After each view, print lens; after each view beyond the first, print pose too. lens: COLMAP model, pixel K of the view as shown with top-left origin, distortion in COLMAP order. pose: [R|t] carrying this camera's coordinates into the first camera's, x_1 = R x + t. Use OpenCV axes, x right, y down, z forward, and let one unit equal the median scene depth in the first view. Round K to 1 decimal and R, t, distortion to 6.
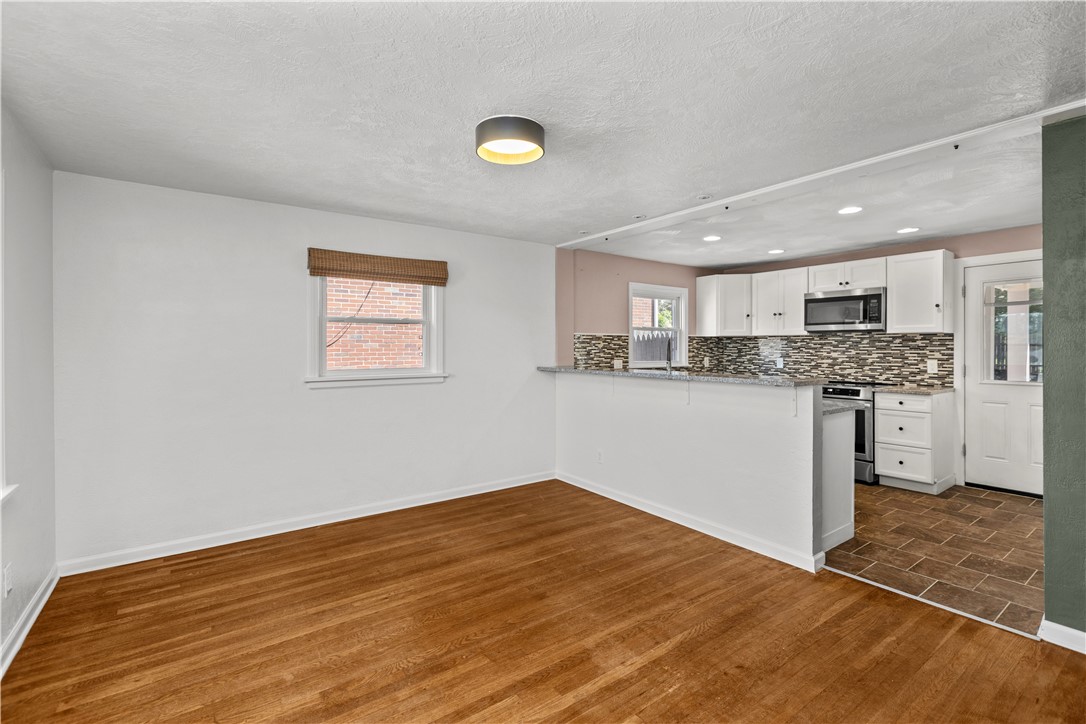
lens RADIAL K [[492.5, 0, 547.0], [0, 492.5, 355.3], [0, 0, 1]] dist [0.000509, -0.001286]
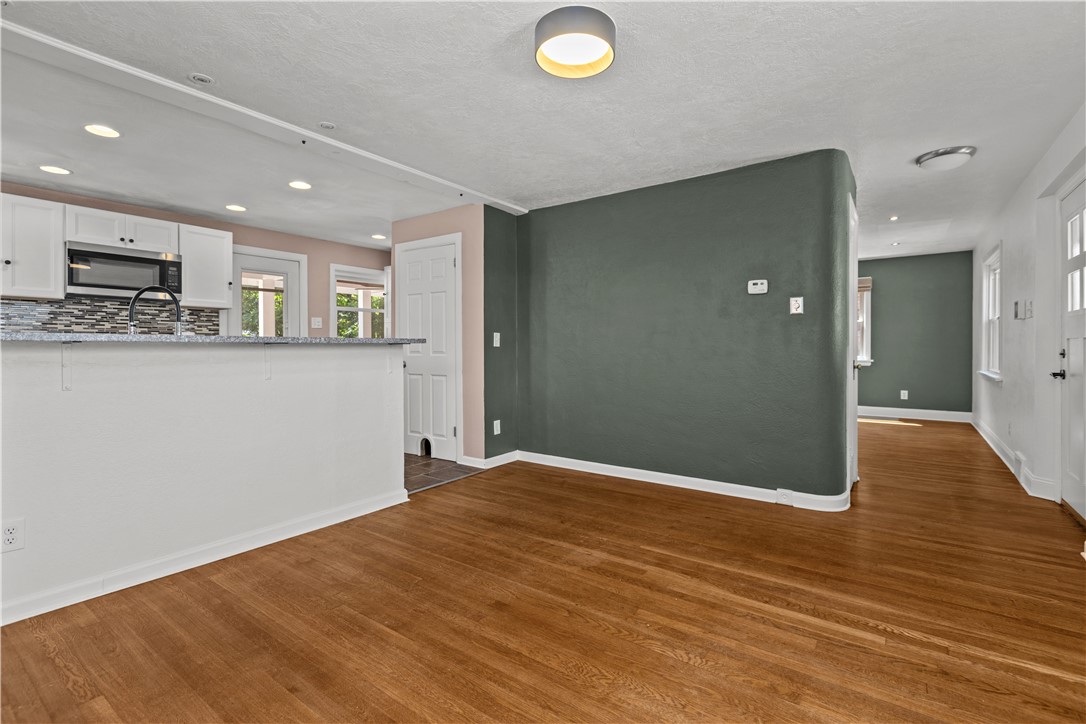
lens RADIAL K [[492.5, 0, 549.0], [0, 492.5, 354.7], [0, 0, 1]] dist [0.000509, -0.001286]
pose [[-0.315242, -0.014405, 0.948902, -0.600234], [0.016281, 0.999656, 0.020584, 0.058477], [-0.948872, 0.021938, -0.314899, 0.901598]]
